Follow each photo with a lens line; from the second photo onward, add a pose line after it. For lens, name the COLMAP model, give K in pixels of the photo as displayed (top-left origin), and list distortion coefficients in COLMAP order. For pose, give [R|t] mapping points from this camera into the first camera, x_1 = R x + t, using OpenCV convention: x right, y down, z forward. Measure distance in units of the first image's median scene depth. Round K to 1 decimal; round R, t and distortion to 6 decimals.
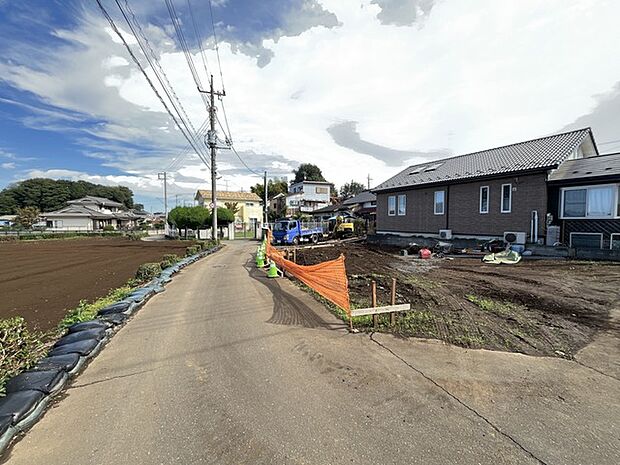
lens RADIAL K [[250.9, 0, 310.5], [0, 250.9, 231.0], [0, 0, 1]] dist [-0.000739, -0.000489]
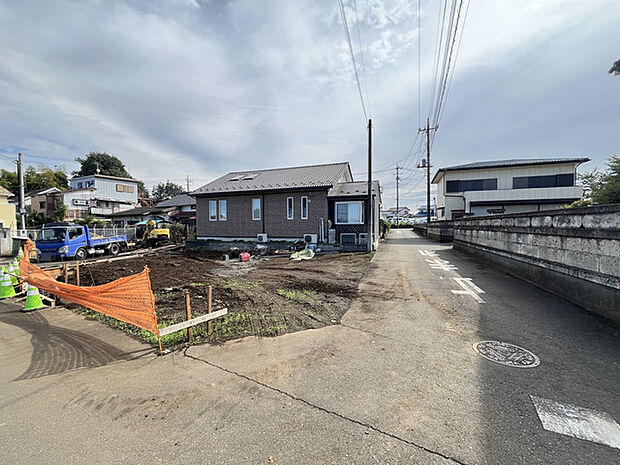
lens RADIAL K [[250.9, 0, 310.5], [0, 250.9, 231.0], [0, 0, 1]] dist [-0.000739, -0.000489]
pose [[0.780789, -0.017247, 0.624557, 0.013767], [0.029483, 0.999522, -0.009256, -0.001036], [-0.624099, 0.025641, 0.780925, -0.006011]]
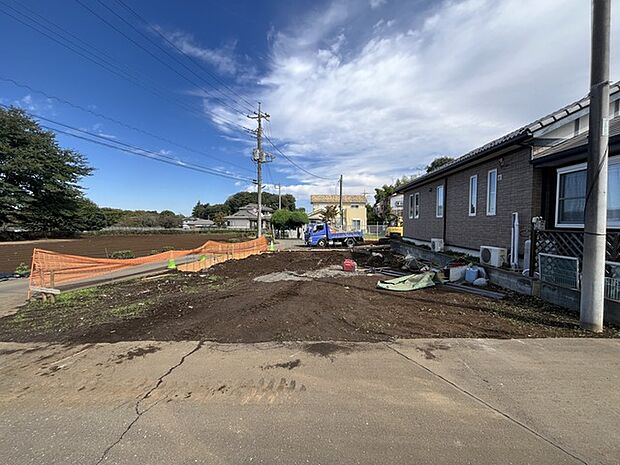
lens RADIAL K [[248.6, 0, 311.1], [0, 248.6, 245.0], [0, 0, 1]] dist [-0.000661, -0.000054]
pose [[0.833565, 0.058756, -0.549288, 0.845894], [-0.030788, 0.997723, 0.060001, -0.024653], [0.551562, -0.033103, 0.833476, 0.249474]]
